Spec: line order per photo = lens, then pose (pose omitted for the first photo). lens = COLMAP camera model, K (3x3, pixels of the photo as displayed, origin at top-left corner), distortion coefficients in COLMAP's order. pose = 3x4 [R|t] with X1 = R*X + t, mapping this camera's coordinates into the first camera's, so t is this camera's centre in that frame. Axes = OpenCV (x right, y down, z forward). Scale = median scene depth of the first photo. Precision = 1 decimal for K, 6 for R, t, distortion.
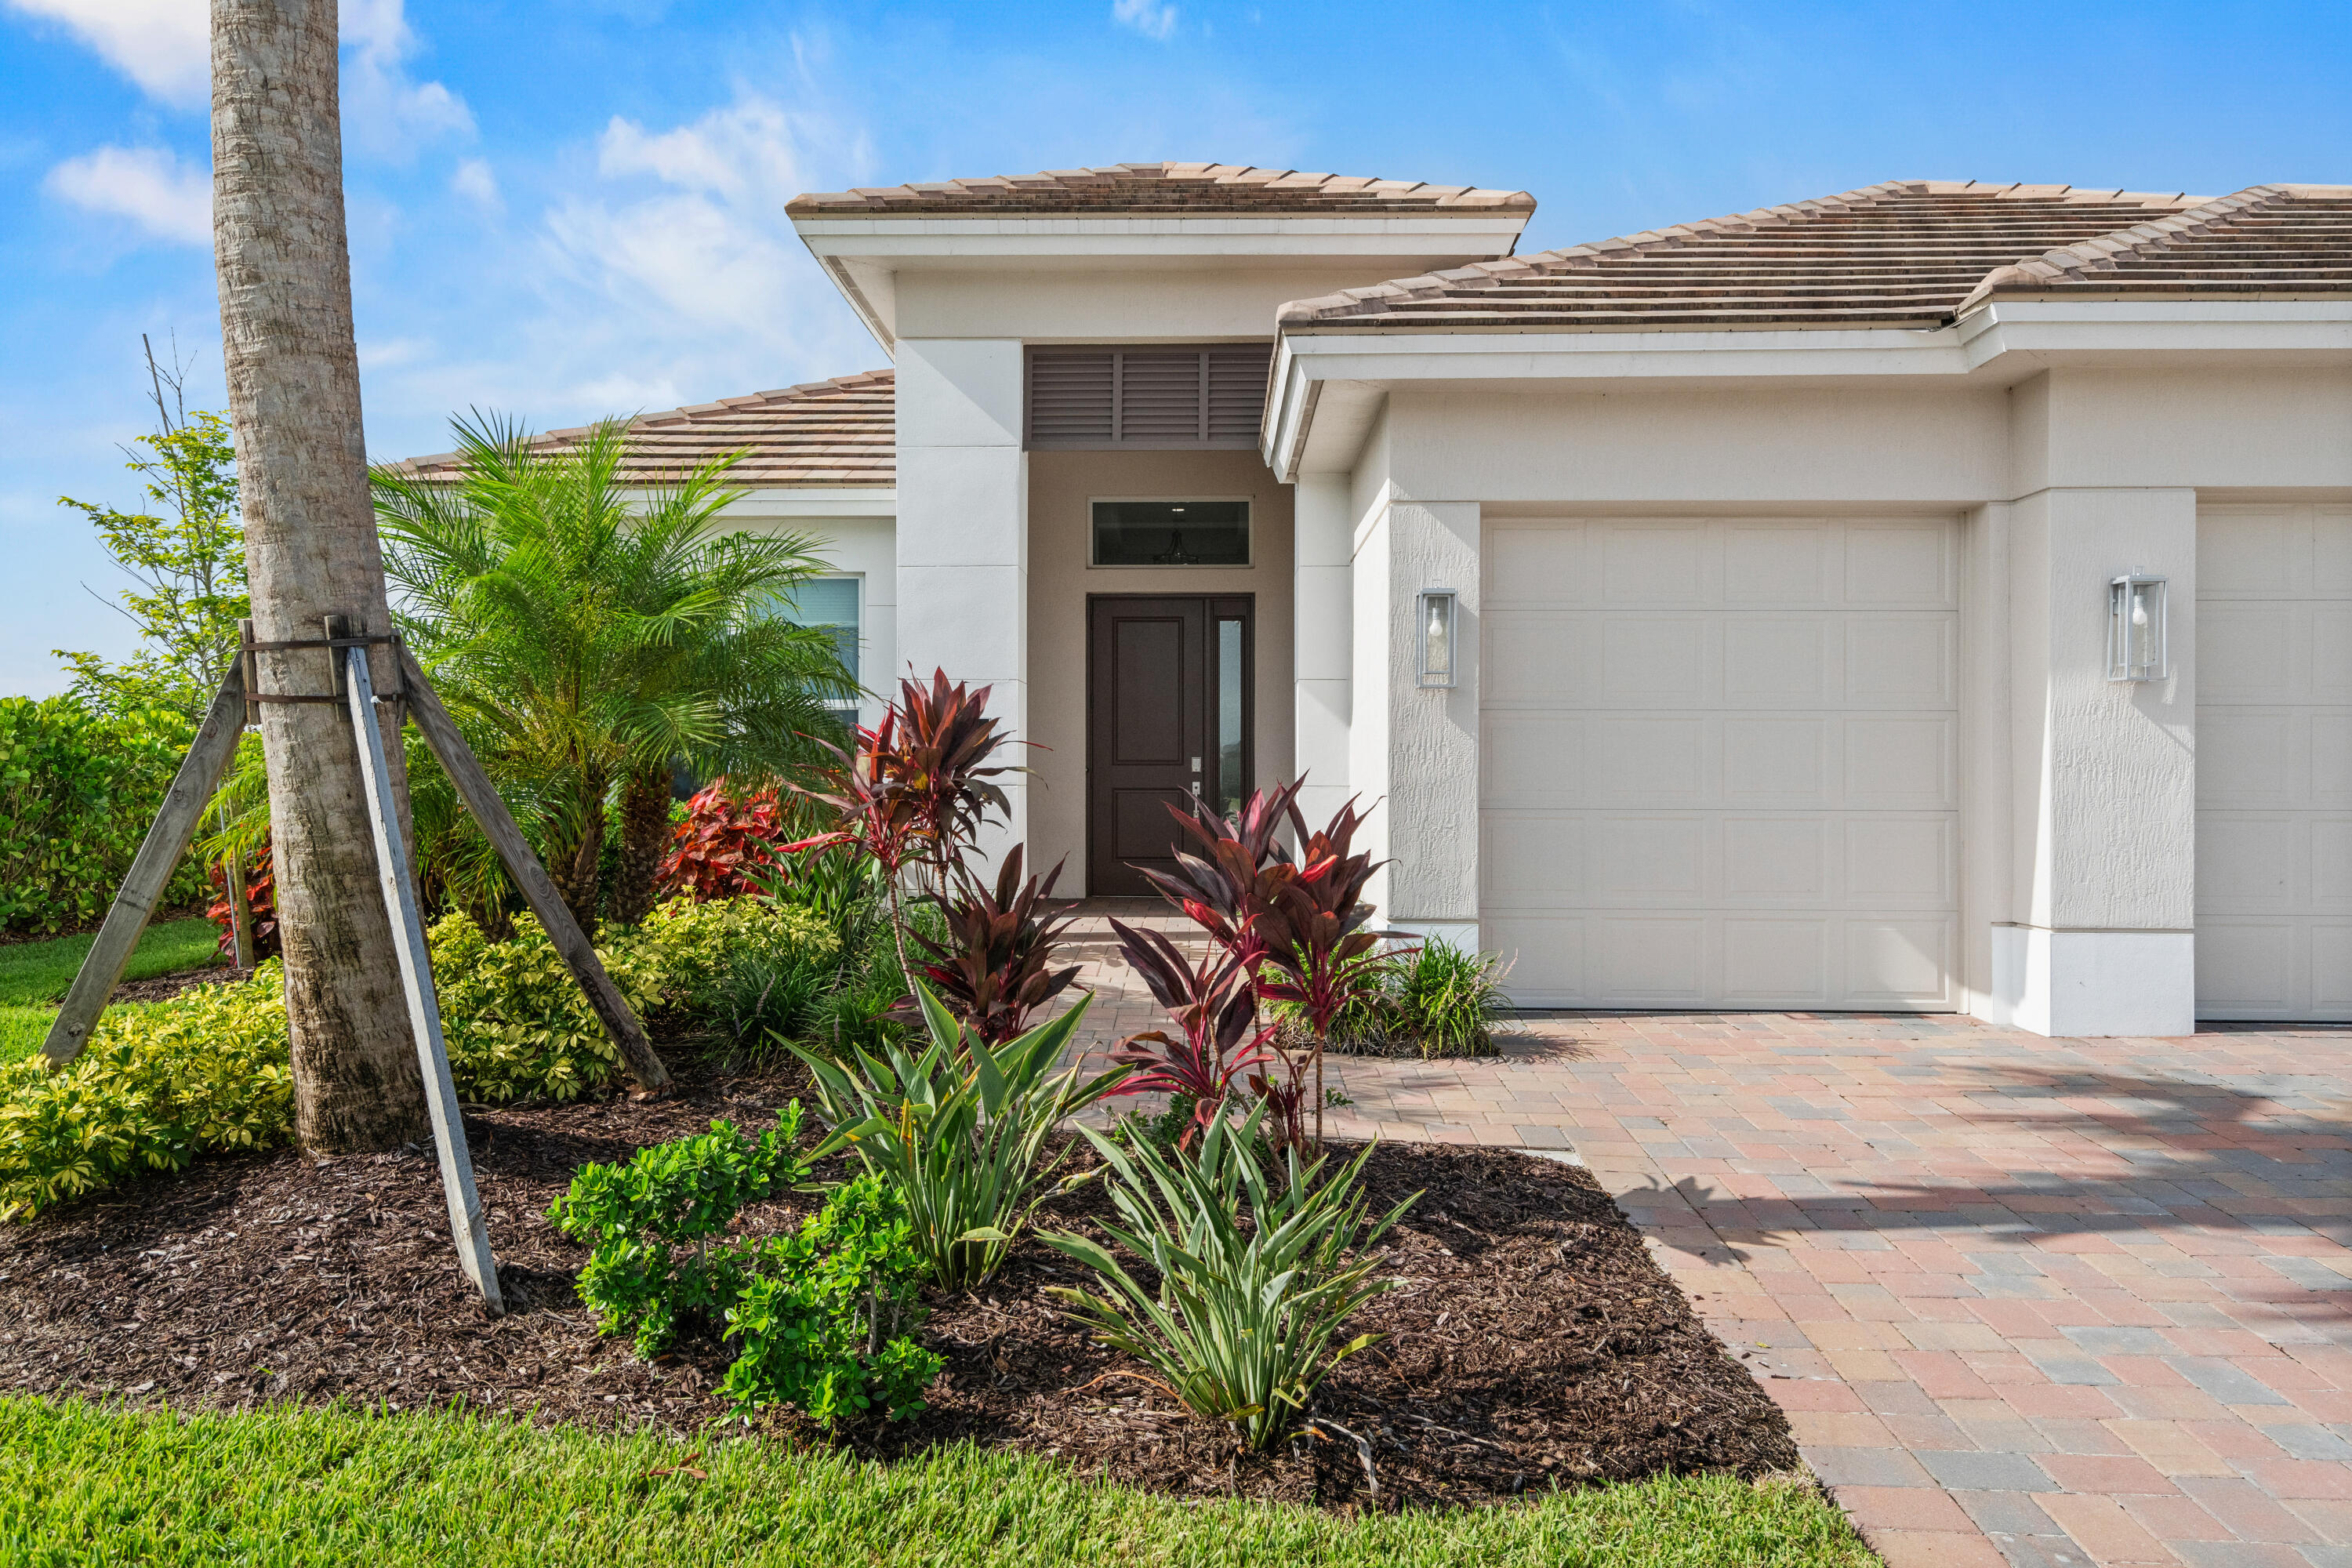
lens RADIAL K [[1542.9, 0, 1162.3], [0, 1542.9, 783.9], [0, 0, 1]] dist [0.009348, -0.001418]
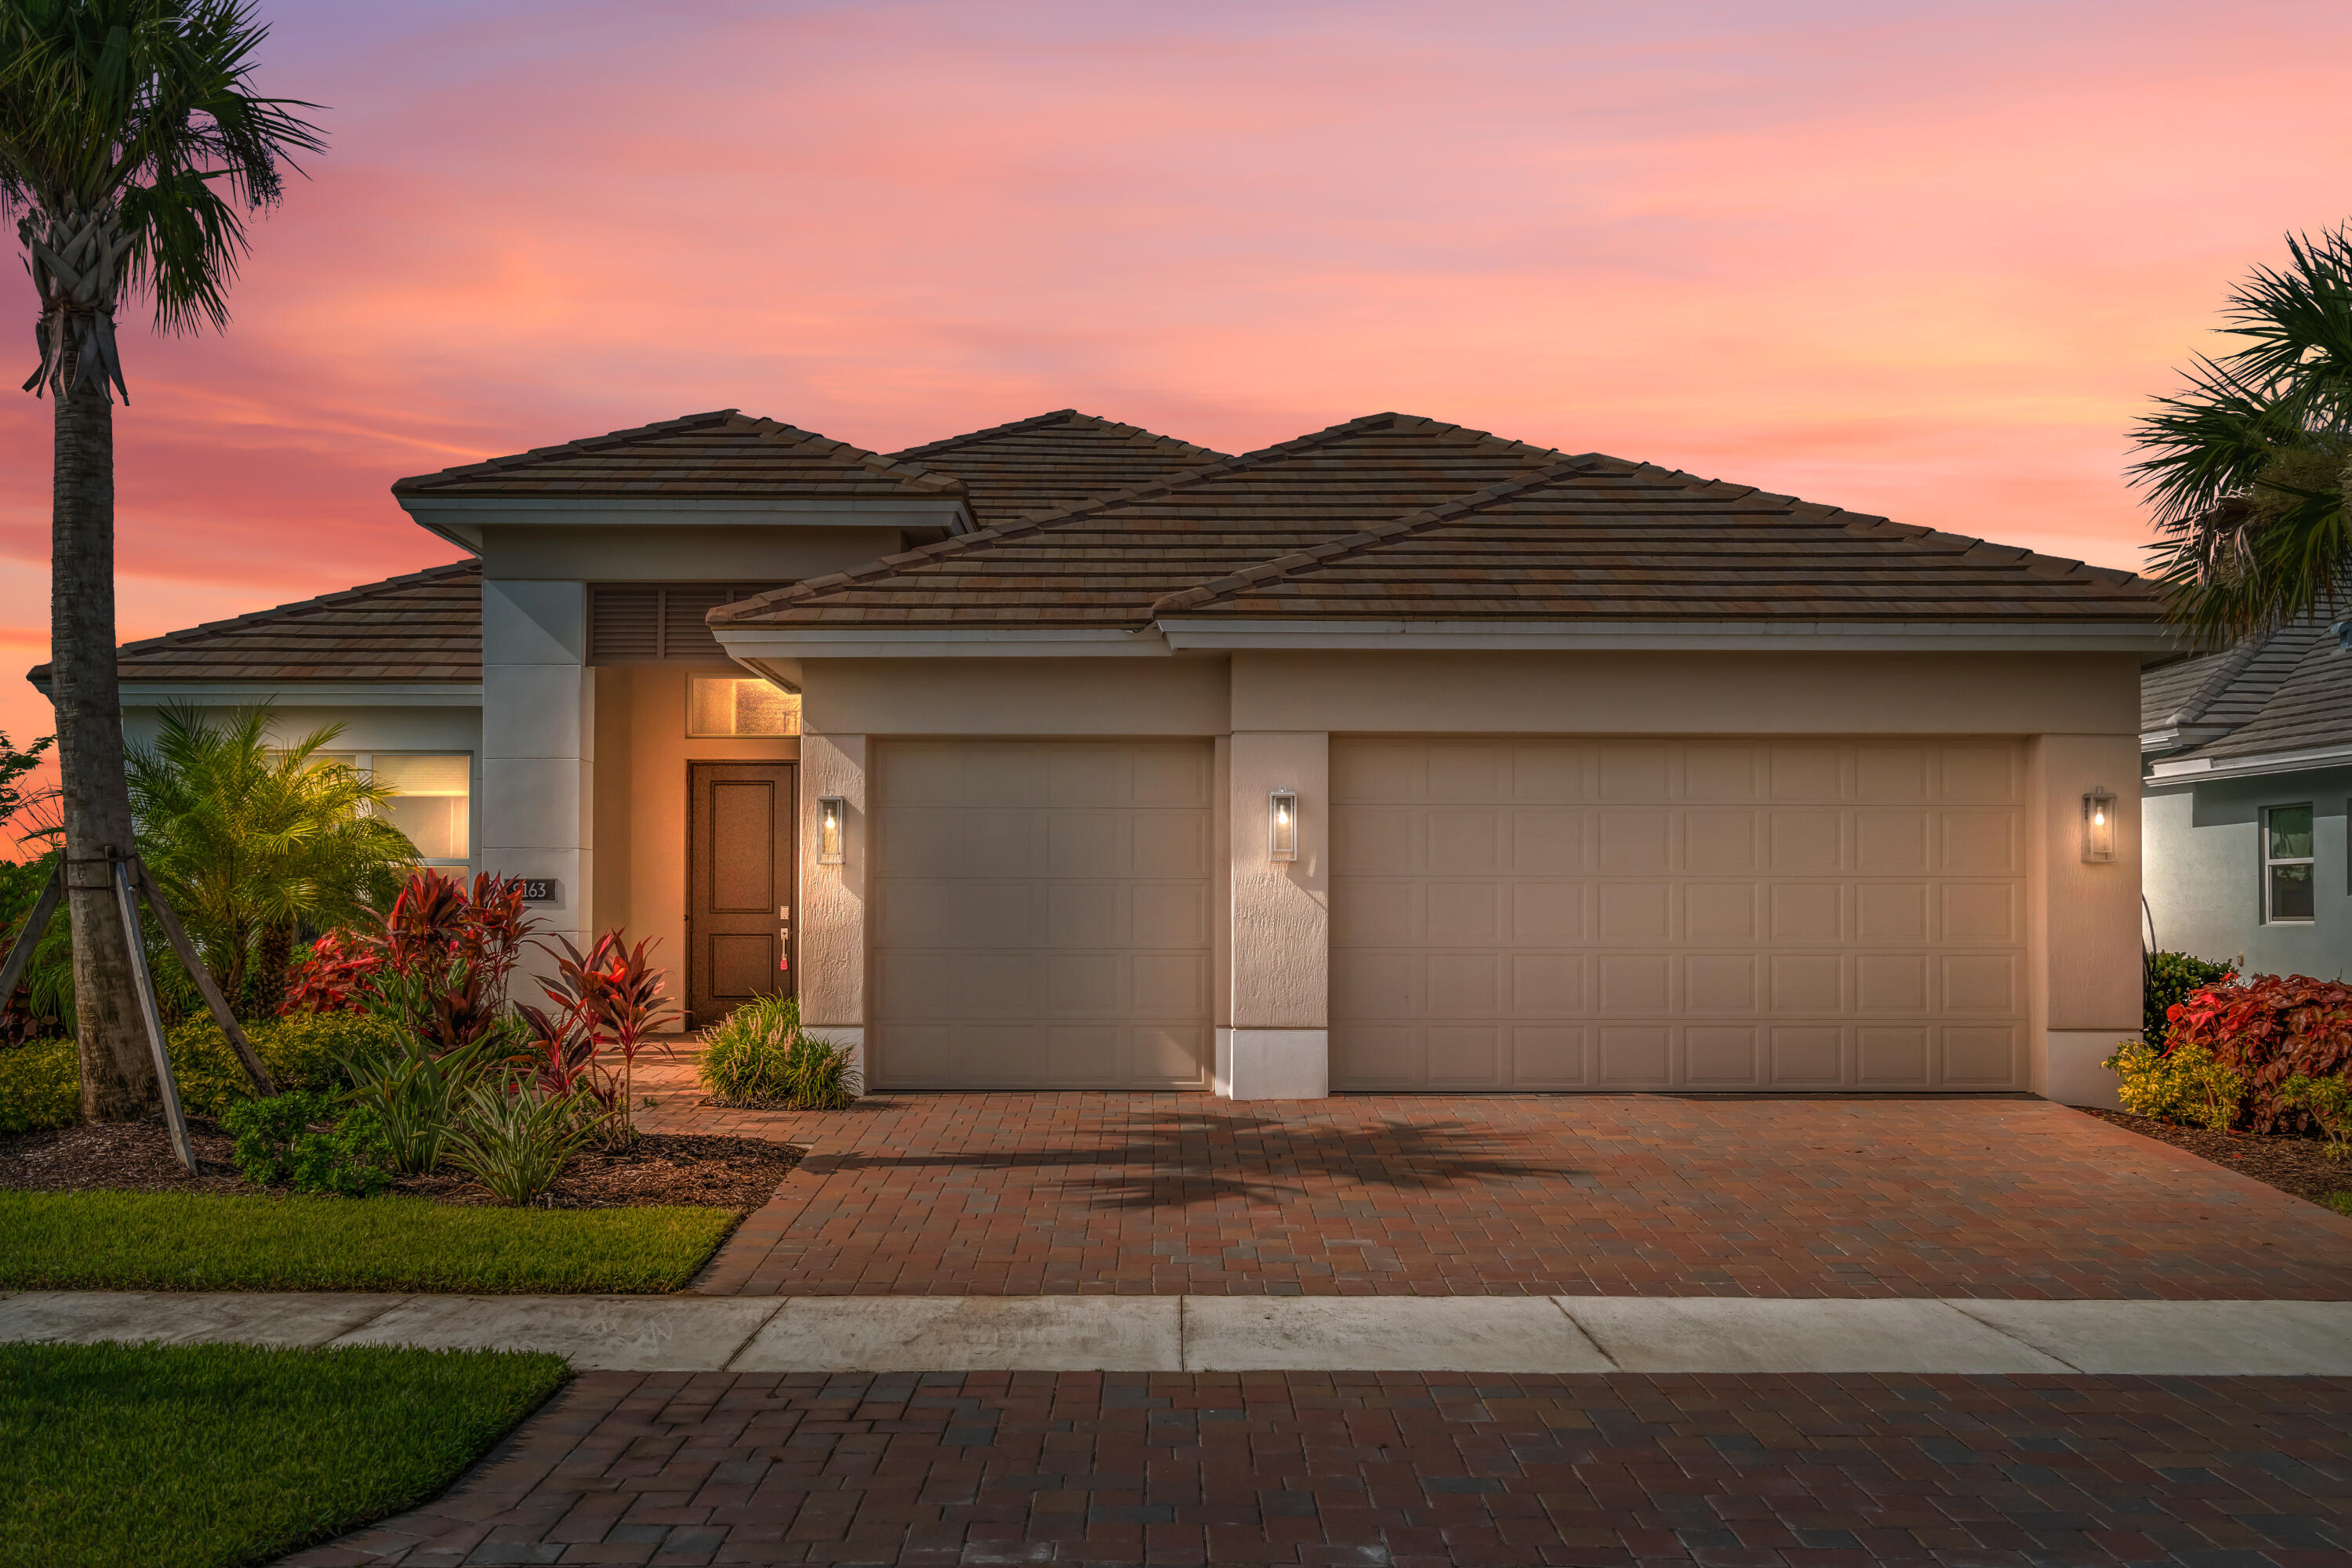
lens RADIAL K [[2253.9, 0, 1149.4], [0, 2253.9, 872.1], [0, 0, 1]] dist [0.010069, -0.007889]
pose [[0.999459, 0.000632, 0.032896, 0.455650], [0.000202, 0.999678, -0.025356, -0.001280], [-0.032902, 0.025349, 0.999137, -1.257209]]
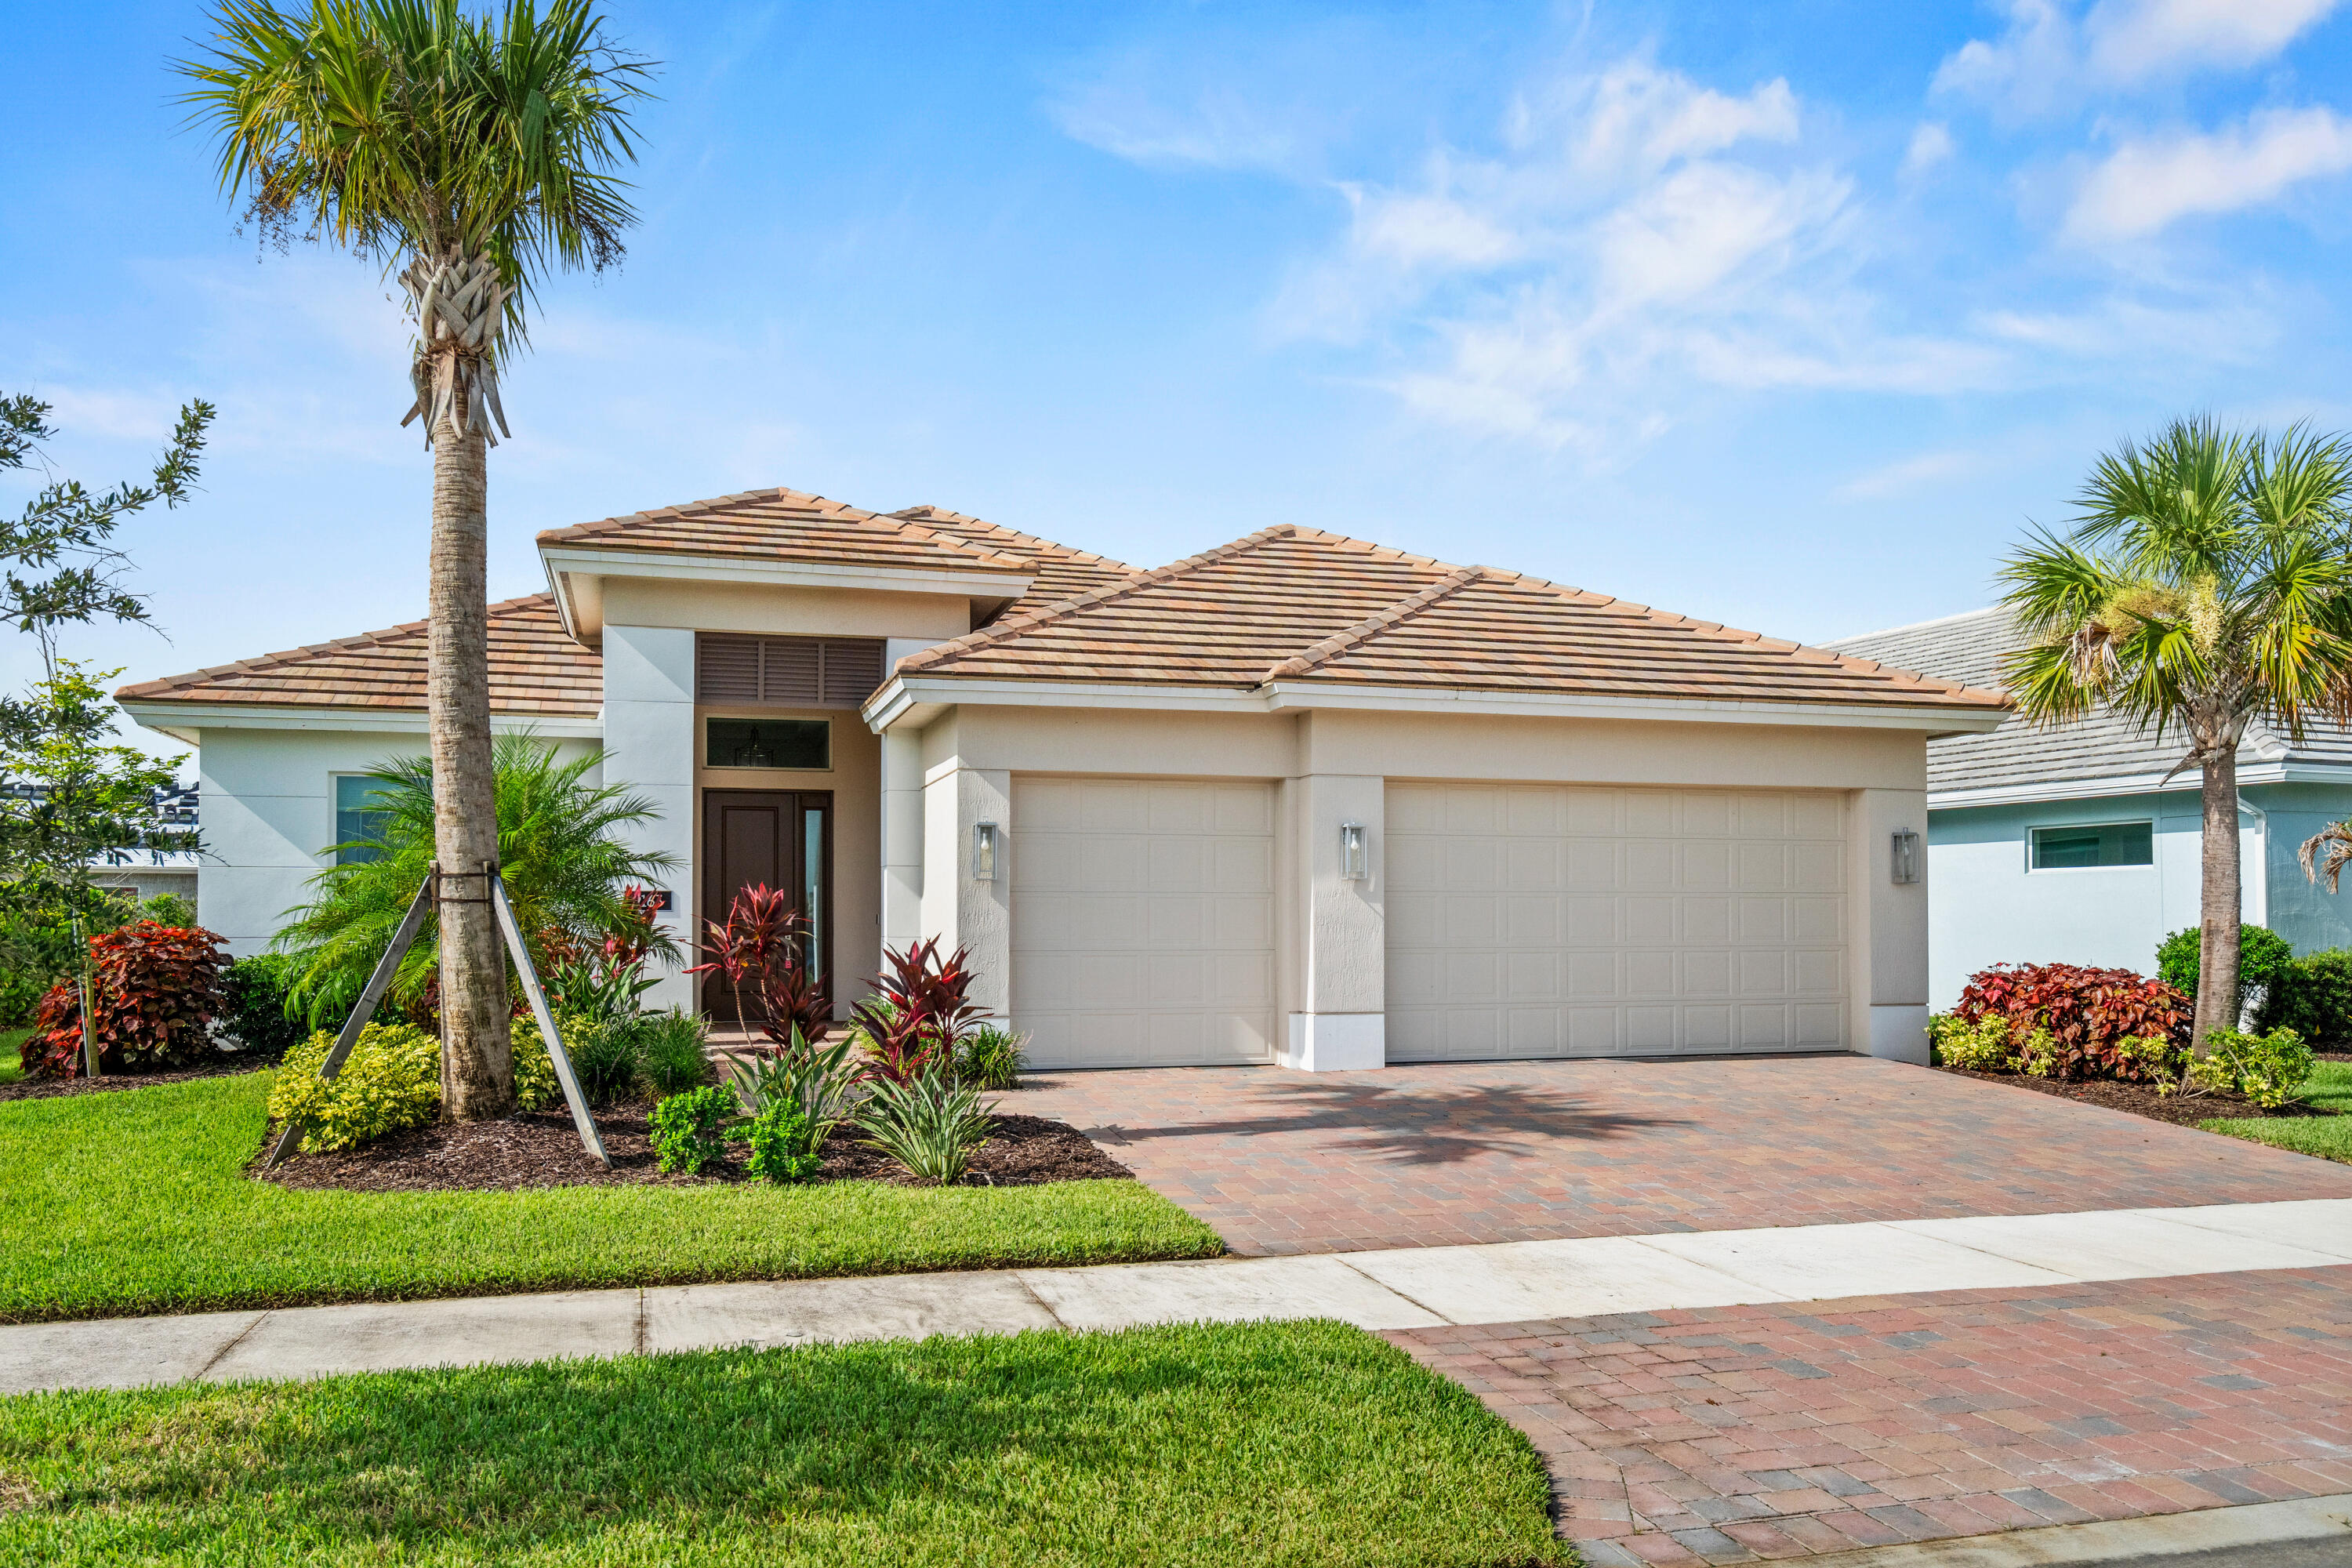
lens RADIAL K [[1752.7, 0, 1166.6], [0, 1752.7, 882.7], [0, 0, 1]] dist [0.004174, 0.000763]
pose [[0.951745, 0.004915, 0.306852, -0.252883], [0.003035, 0.999672, -0.025423, -0.010443], [-0.306876, 0.025127, 0.951418, -1.010866]]
